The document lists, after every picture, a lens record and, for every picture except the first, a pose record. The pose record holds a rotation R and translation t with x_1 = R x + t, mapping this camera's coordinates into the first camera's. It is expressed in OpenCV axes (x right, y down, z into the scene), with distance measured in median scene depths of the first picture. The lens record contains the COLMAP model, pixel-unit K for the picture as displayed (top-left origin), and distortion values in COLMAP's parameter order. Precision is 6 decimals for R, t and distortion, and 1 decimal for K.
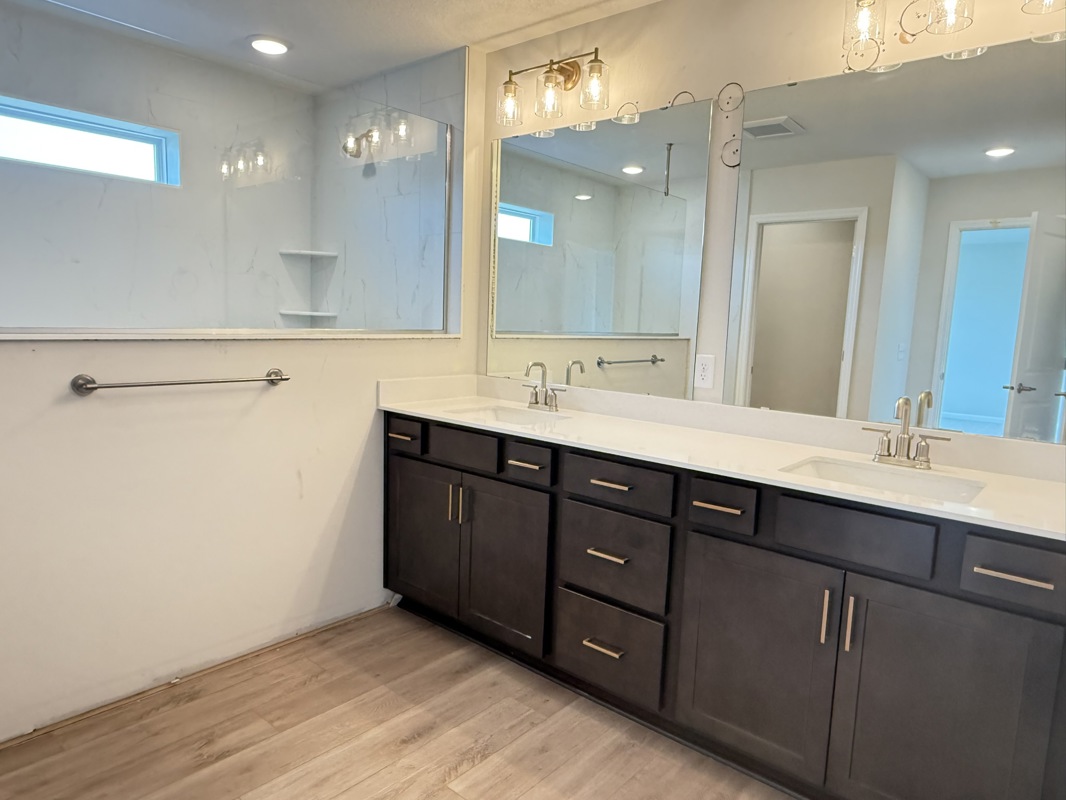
lens RADIAL K [[685.9, 0, 528.0], [0, 685.9, 402.4], [0, 0, 1]] dist [-0.005808, 0.005639]
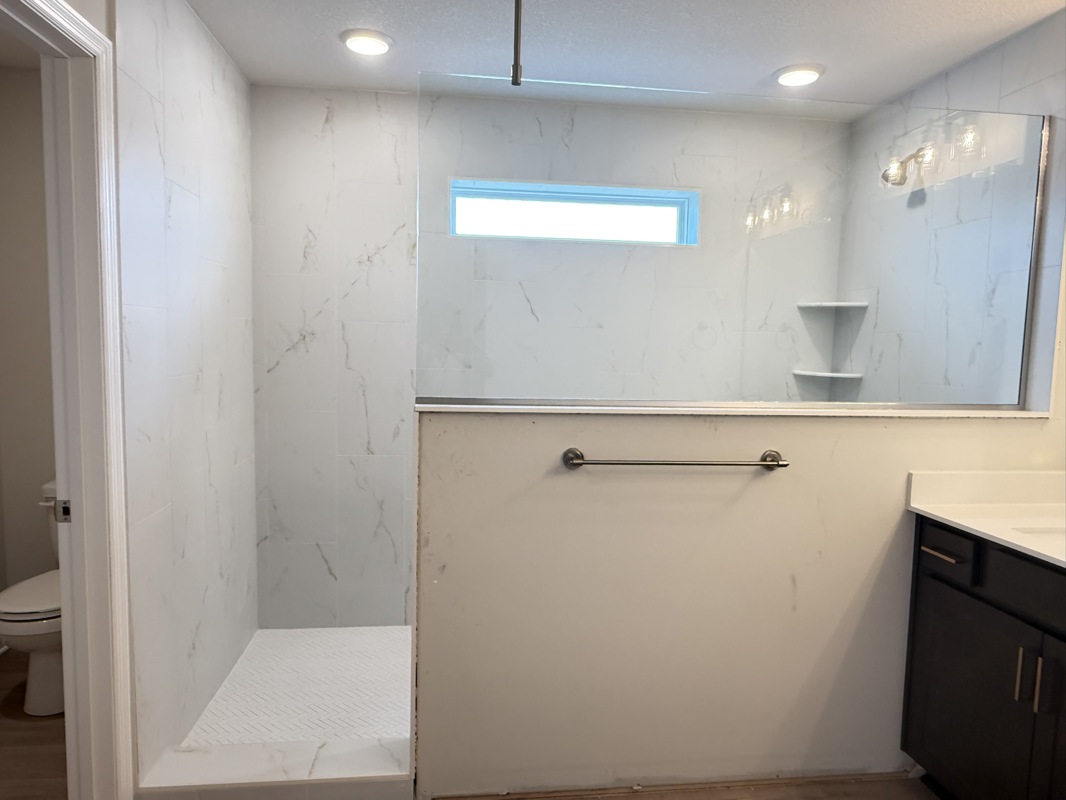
lens RADIAL K [[685.9, 0, 529.4], [0, 685.9, 402.3], [0, 0, 1]] dist [-0.005808, 0.005639]
pose [[0.742037, 0.041169, -0.669094, -0.027639], [-0.082910, 0.996085, -0.030660, -0.048215], [0.665213, 0.078226, 0.742545, 0.150186]]
